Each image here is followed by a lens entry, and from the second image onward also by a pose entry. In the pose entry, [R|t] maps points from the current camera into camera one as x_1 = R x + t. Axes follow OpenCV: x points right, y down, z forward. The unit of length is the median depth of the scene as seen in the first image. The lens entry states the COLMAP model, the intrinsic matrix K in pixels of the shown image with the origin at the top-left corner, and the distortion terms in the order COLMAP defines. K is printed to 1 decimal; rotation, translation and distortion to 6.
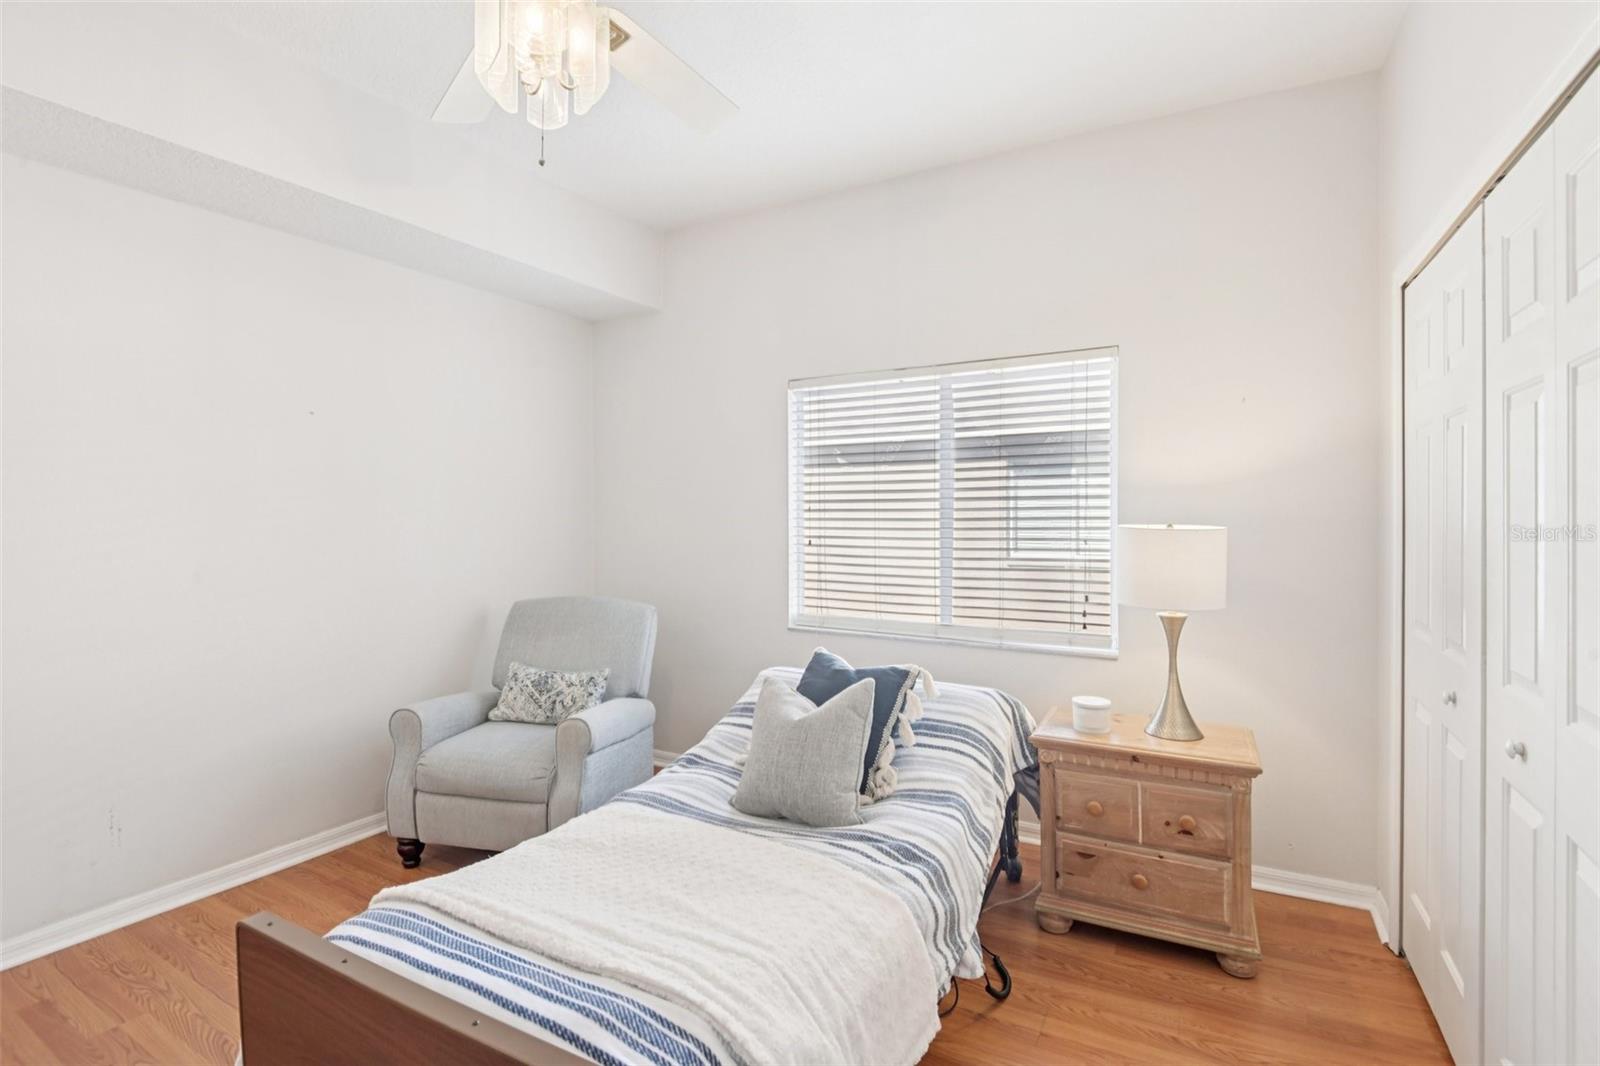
lens RADIAL K [[745.2, 0, 800.0], [0, 745.2, 533.0], [0, 0, 1]] dist [0.001996, -0.025308]
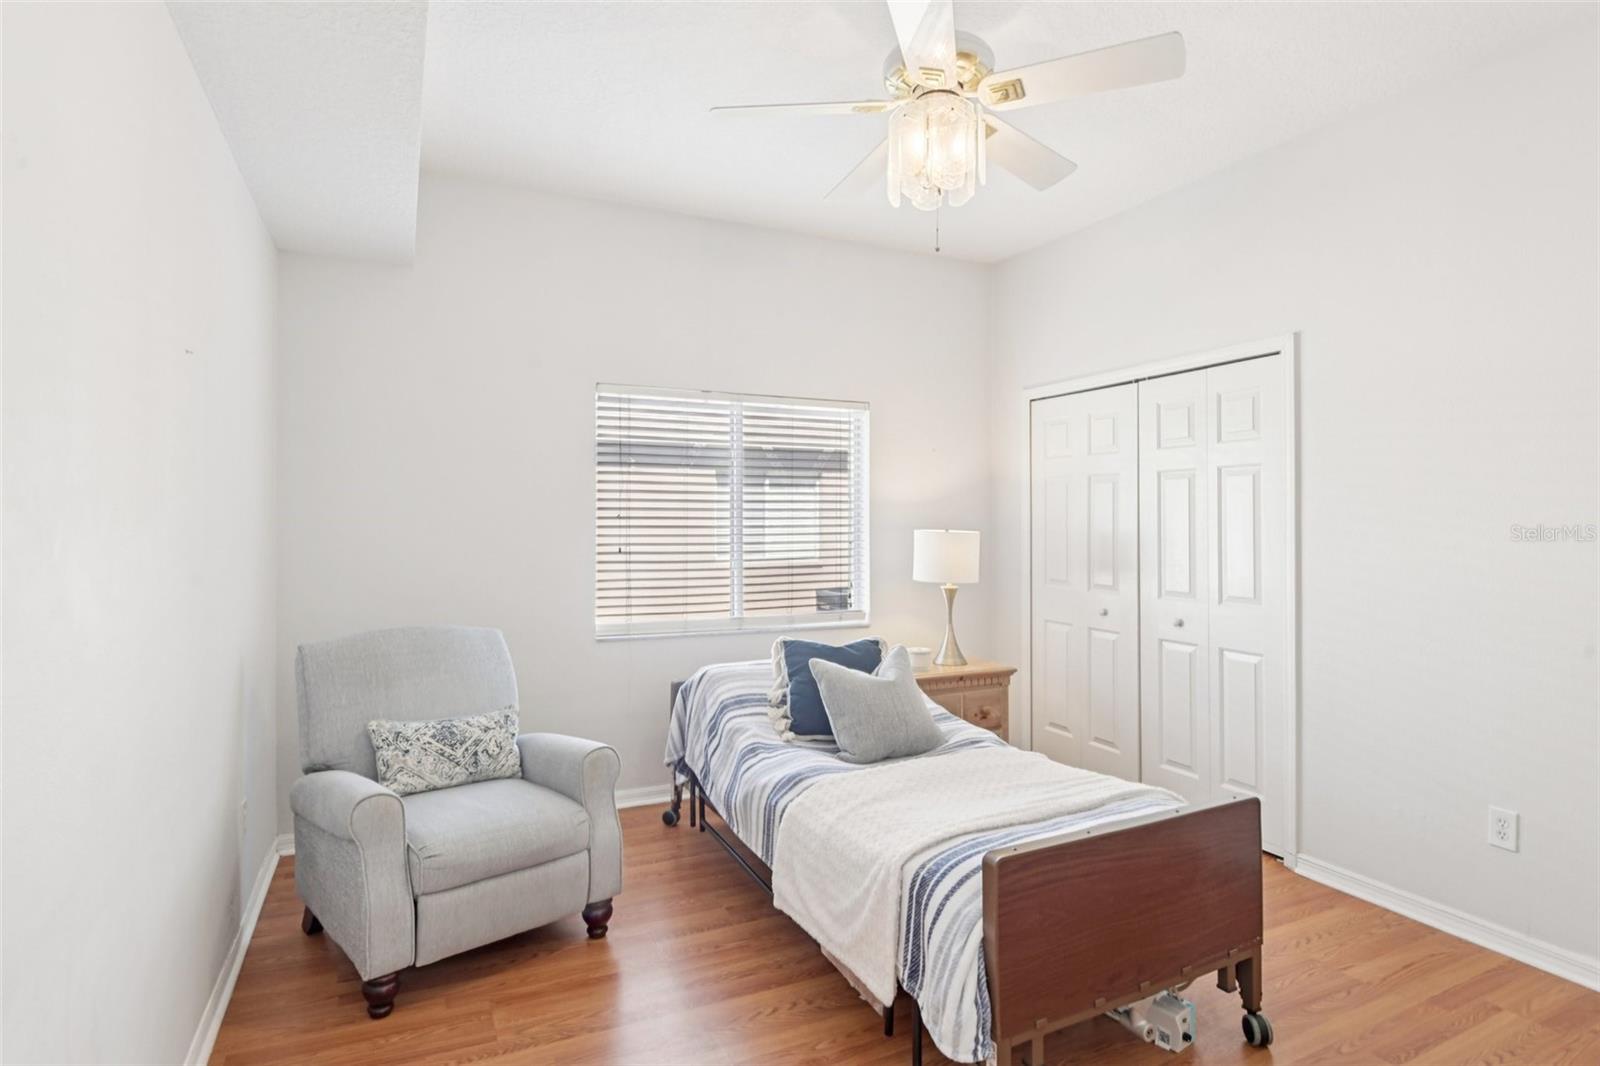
lens RADIAL K [[823.6, 0, 800.0], [0, 823.6, 533.0], [0, 0, 1]] dist [-0.001187, -0.000146]
pose [[0.577990, -0.006489, 0.816018, -0.854958], [0.015850, 0.999869, -0.003276, -0.003223], [-0.815890, 0.014827, 0.578017, 0.195141]]
